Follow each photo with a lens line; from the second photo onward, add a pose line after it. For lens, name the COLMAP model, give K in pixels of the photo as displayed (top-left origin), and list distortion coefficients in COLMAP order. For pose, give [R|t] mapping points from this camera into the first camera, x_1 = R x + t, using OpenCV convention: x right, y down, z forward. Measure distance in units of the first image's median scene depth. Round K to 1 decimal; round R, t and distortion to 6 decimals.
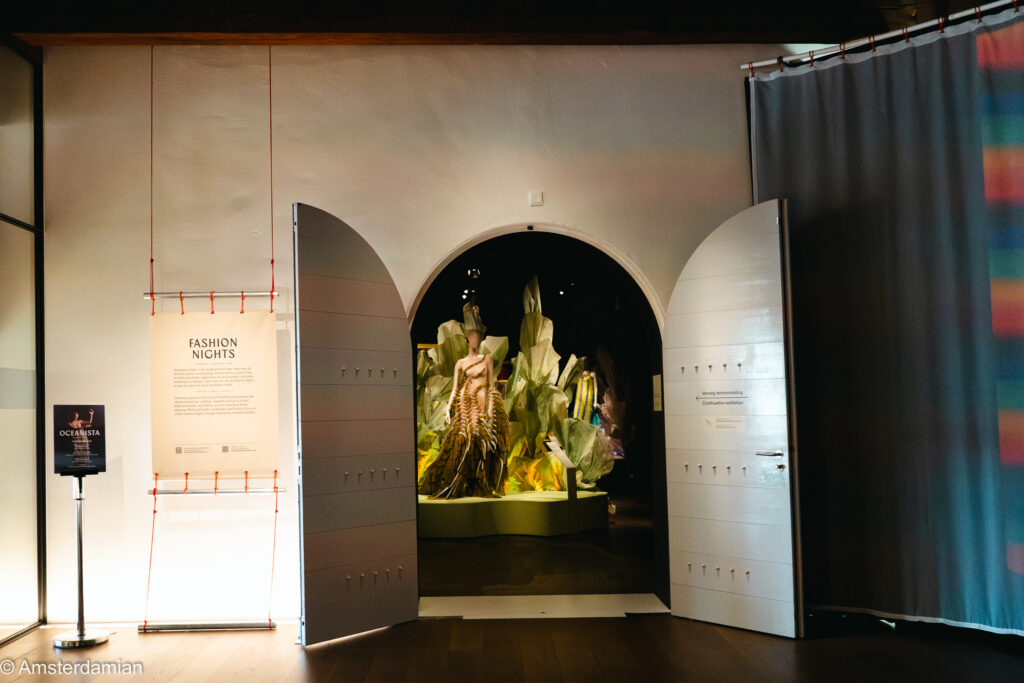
lens RADIAL K [[803.0, 0, 510.9], [0, 803.0, 370.1], [0, 0, 1]] dist [0.001167, -0.000304]
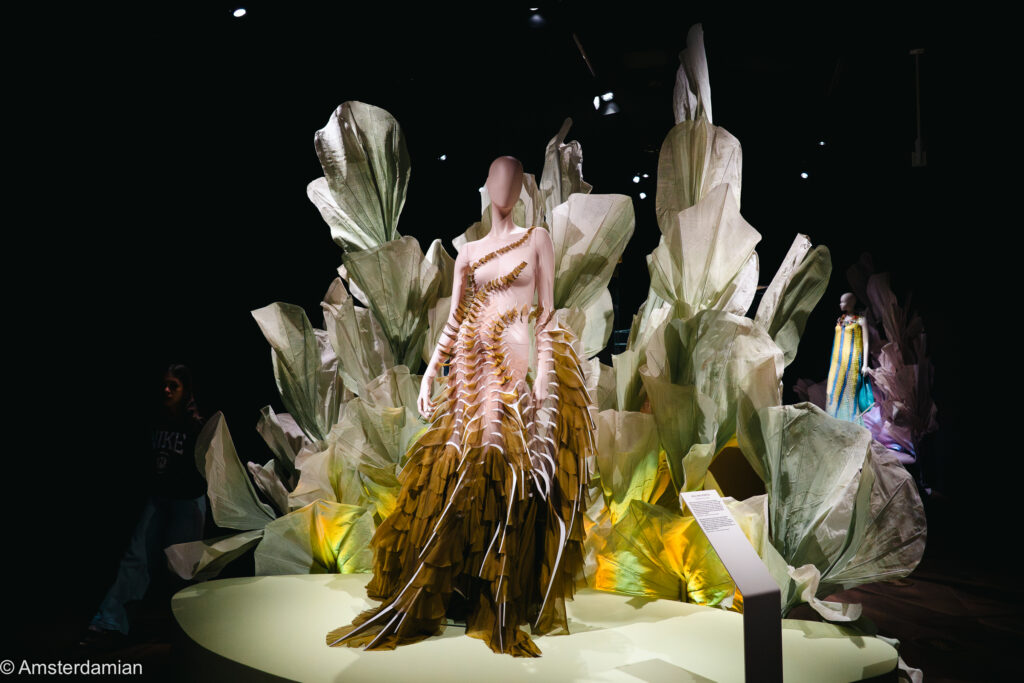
lens RADIAL K [[803.0, 0, 510.9], [0, 803.0, 370.1], [0, 0, 1]] dist [0.001167, -0.000304]
pose [[0.952078, 0.013775, -0.305546, 0.065528], [0.000806, 0.998869, 0.047543, 0.026689], [0.305855, -0.045511, 0.950990, 0.617537]]
